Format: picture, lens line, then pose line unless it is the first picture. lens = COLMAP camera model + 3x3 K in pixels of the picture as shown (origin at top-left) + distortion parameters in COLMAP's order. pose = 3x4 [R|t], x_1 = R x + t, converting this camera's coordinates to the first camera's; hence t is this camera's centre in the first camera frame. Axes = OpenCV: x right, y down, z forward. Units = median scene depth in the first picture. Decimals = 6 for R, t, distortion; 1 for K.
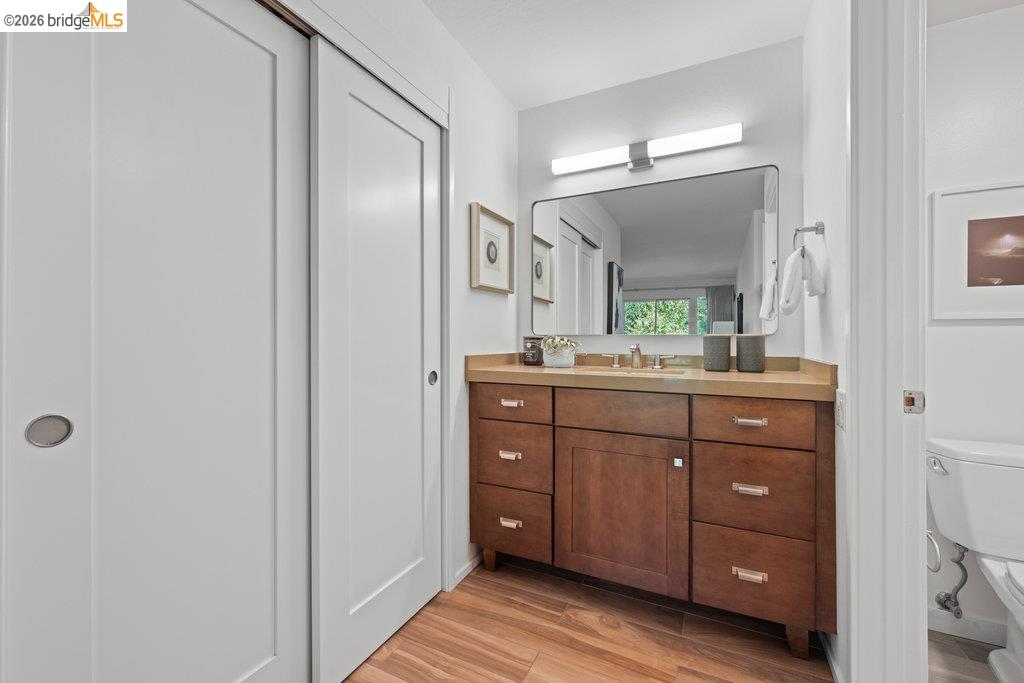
lens RADIAL K [[418.2, 0, 507.2], [0, 418.2, 337.9], [0, 0, 1]] dist [0.000167, 0.000113]
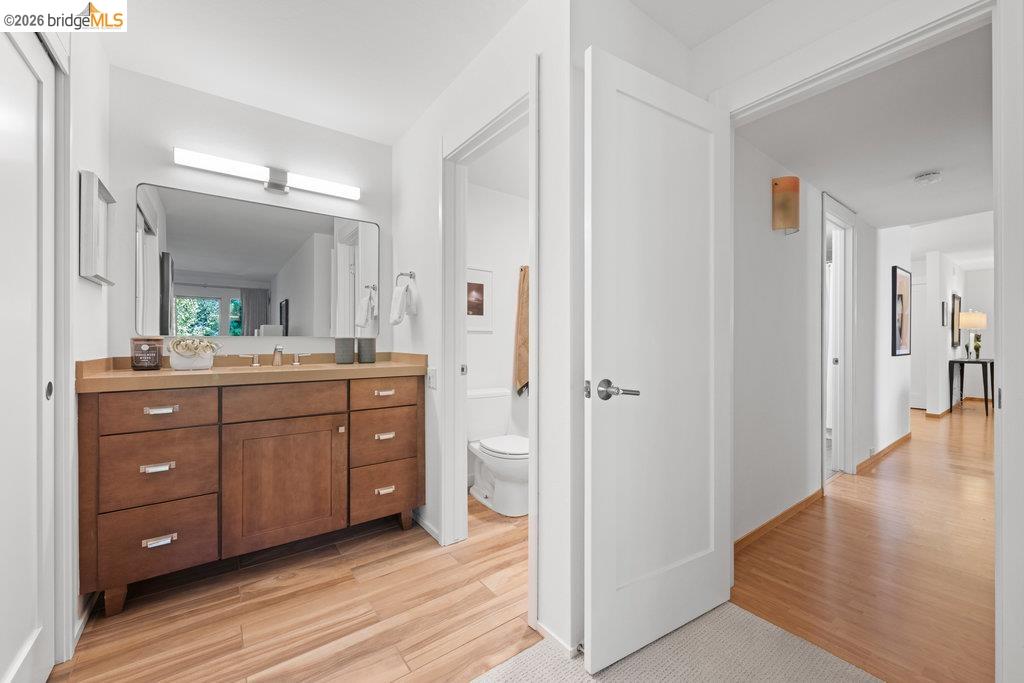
lens RADIAL K [[405.6, 0, 517.2], [0, 405.6, 339.9], [0, 0, 1]] dist [0.000232, 0.001135]
pose [[0.452065, 0.001453, 0.891984, -0.466101], [-0.001731, 0.999998, -0.000752, 0.001087], [-0.891983, -0.001204, 0.452067, -0.109771]]
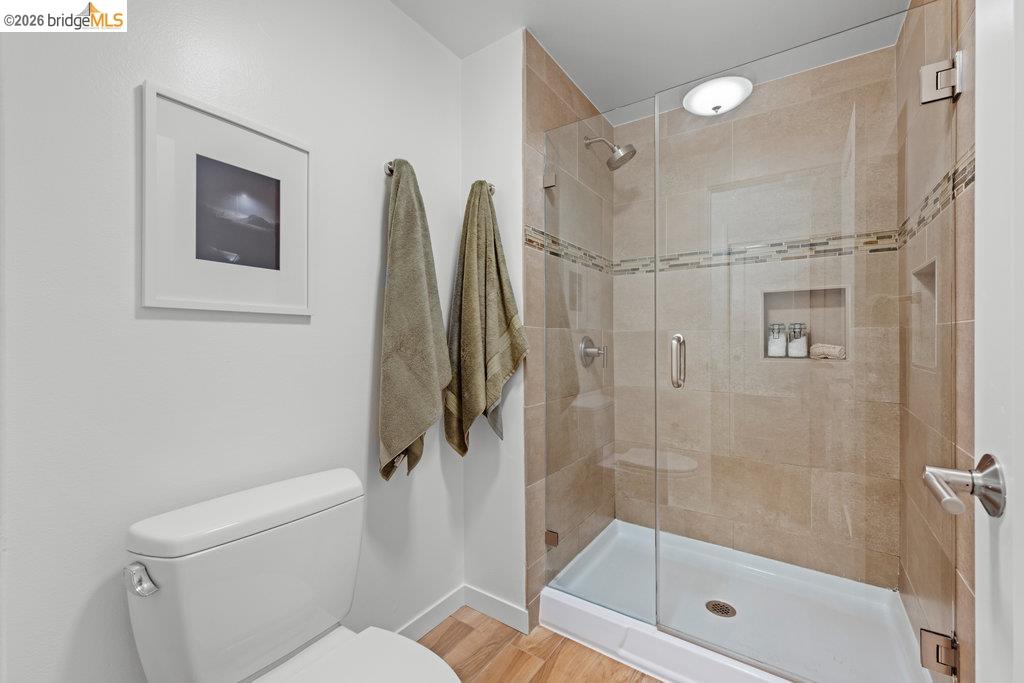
lens RADIAL K [[418.2, 0, 514.7], [0, 418.2, 337.5], [0, 0, 1]] dist [0.000167, 0.000113]
pose [[0.149492, 0.005059, 0.988750, 0.483578], [0.003658, 0.999977, -0.005669, 0.002641], [-0.988756, 0.004464, 0.149470, 0.378781]]
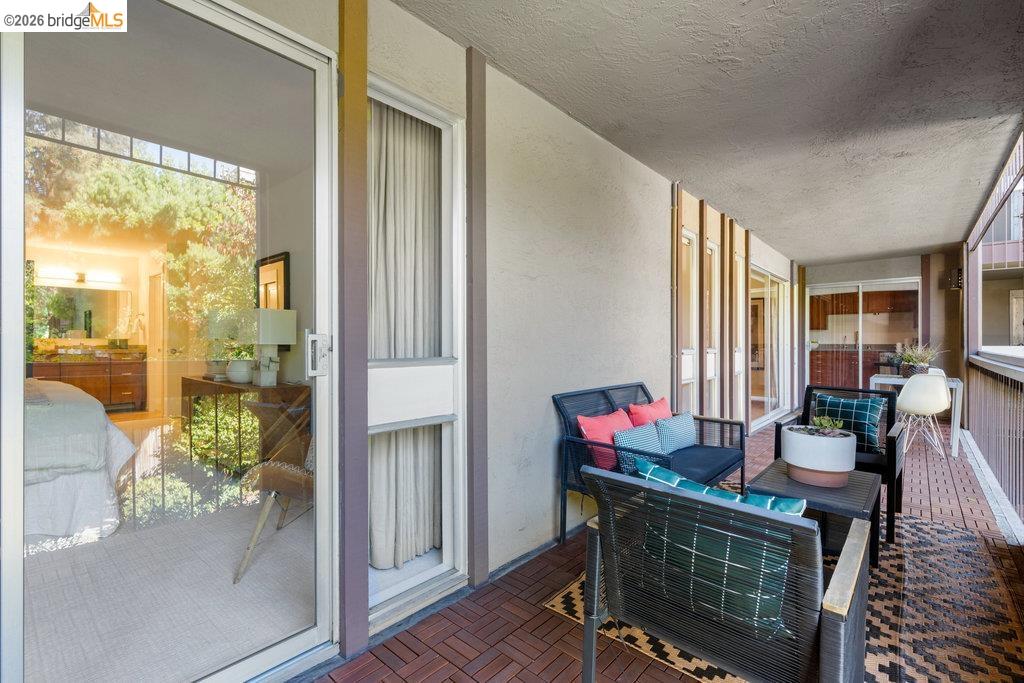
lens RADIAL K [[454.7, 0, 496.8], [0, 454.7, 345.3], [0, 0, 1]] dist [0.000798, 0.000439]
pose [[0.261397, 0.000928, 0.965231, -2.512921], [-0.007504, 0.999971, 0.001071, 0.018055], [-0.965202, -0.007523, 0.261397, -3.327160]]
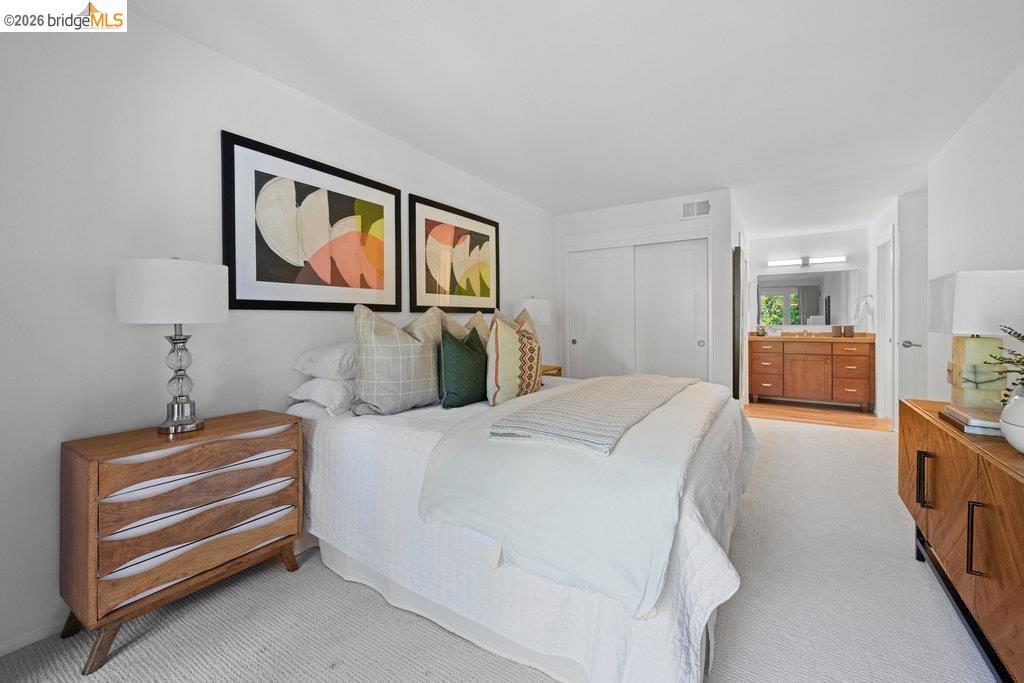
lens RADIAL K [[405.6, 0, 515.3], [0, 405.6, 326.3], [0, 0, 1]] dist [0.000232, 0.001135]
pose [[0.993399, -0.004977, -0.114600, -1.658363], [0.005759, 0.999962, 0.006501, -0.037147], [0.114563, -0.007118, 0.993390, -2.465009]]
